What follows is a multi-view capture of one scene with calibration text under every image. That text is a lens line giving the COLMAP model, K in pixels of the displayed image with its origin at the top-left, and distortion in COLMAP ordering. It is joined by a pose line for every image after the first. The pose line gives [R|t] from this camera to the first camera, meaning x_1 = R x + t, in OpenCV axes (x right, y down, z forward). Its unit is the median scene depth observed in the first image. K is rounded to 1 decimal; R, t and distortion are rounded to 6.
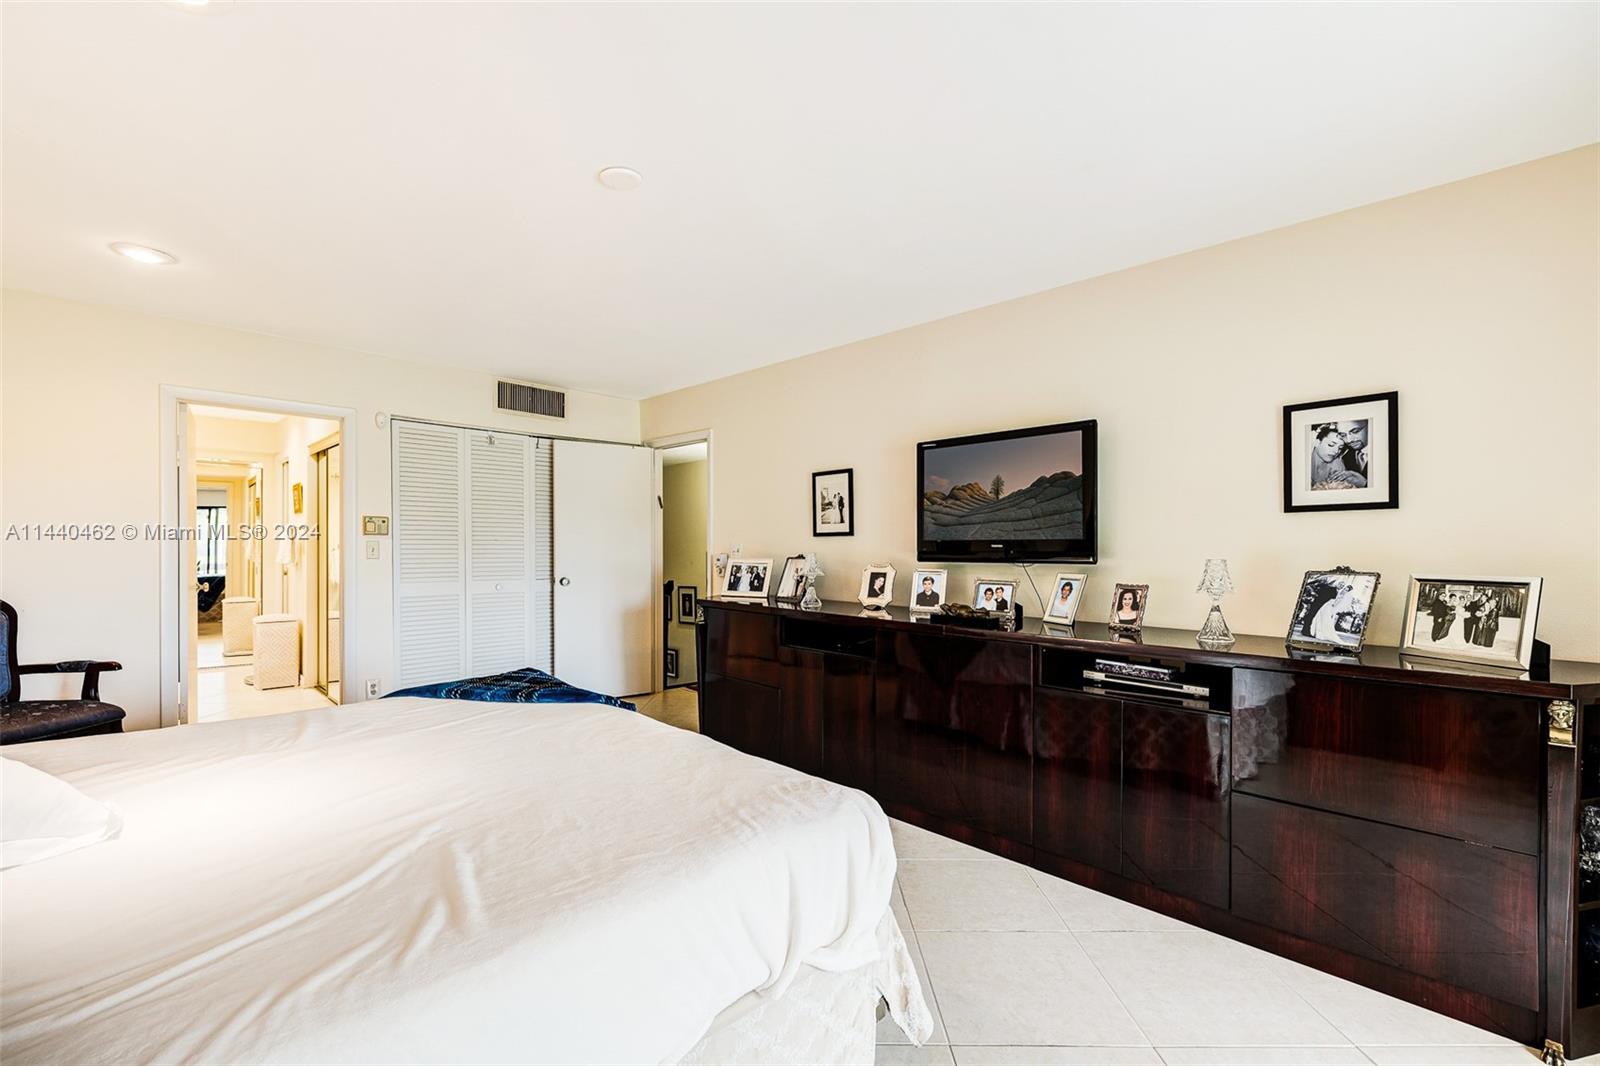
lens RADIAL K [[675.9, 0, 785.9], [0, 675.9, 541.5], [0, 0, 1]] dist [-0.000574, 0.000052]
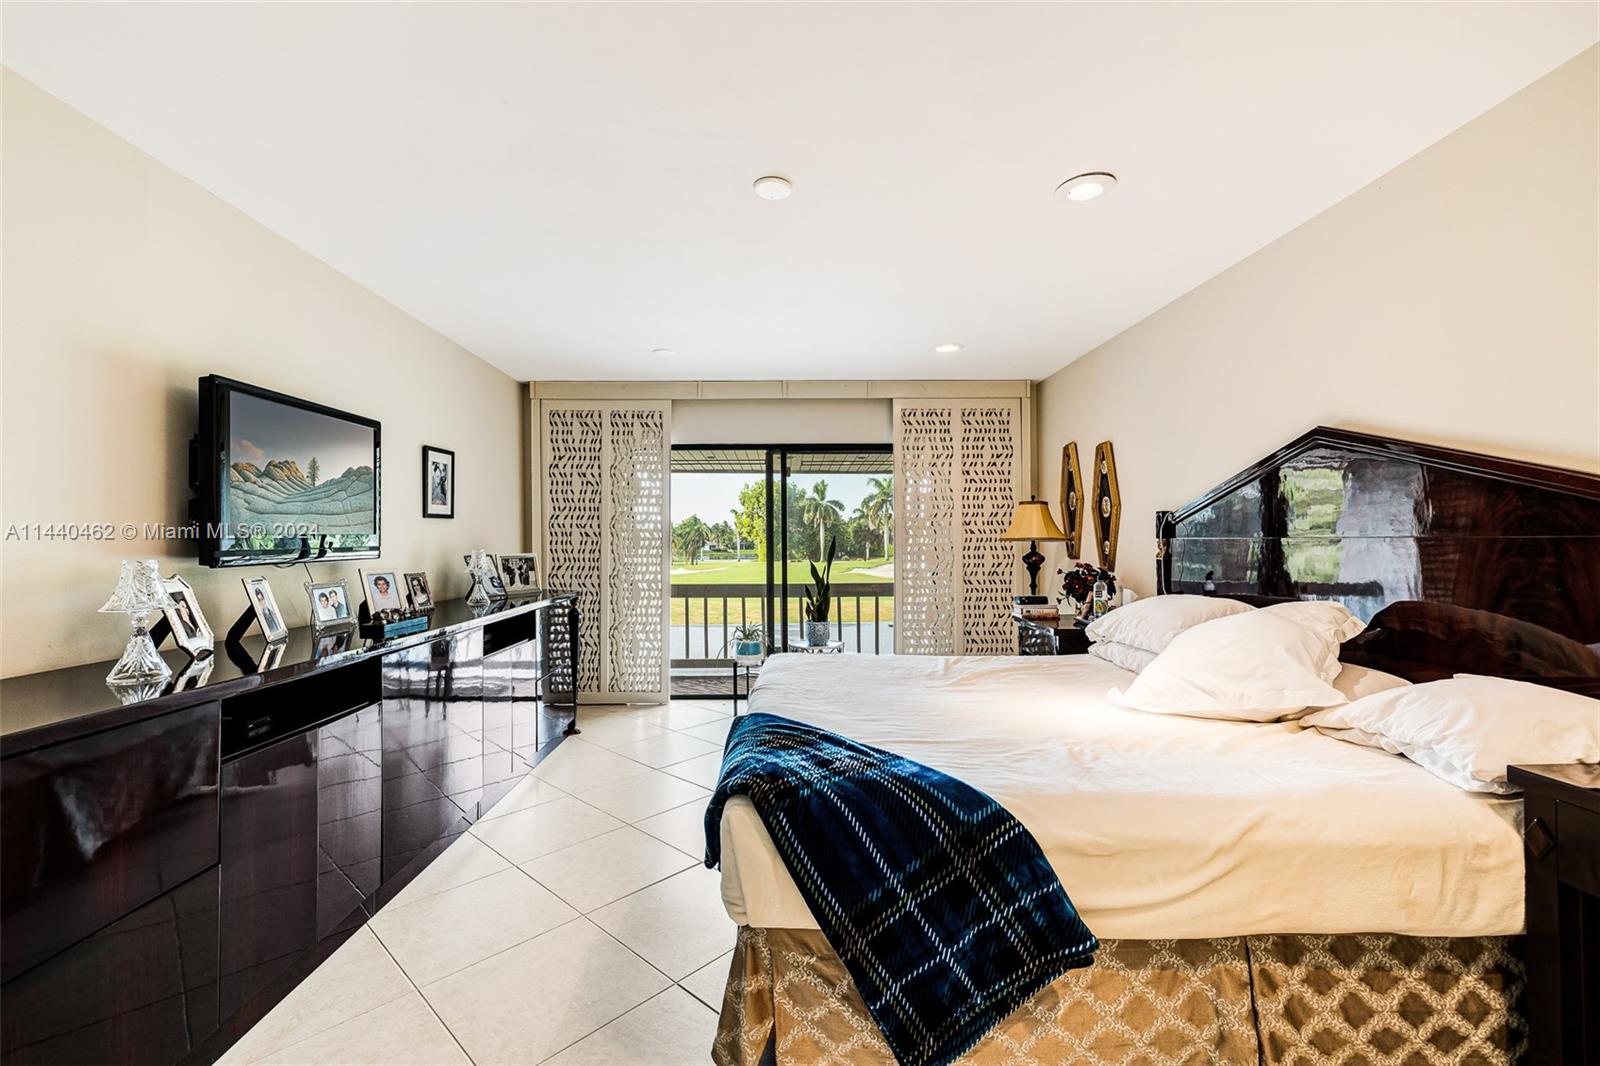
lens RADIAL K [[685.2, 0, 803.9], [0, 685.2, 546.0], [0, 0, 1]] dist [-0.003462, 0.000313]
pose [[-0.722982, -0.009907, 0.690796, -0.793235], [-0.003709, 0.999938, 0.010459, 0.000206], [-0.690857, 0.005000, -0.722974, 1.347130]]
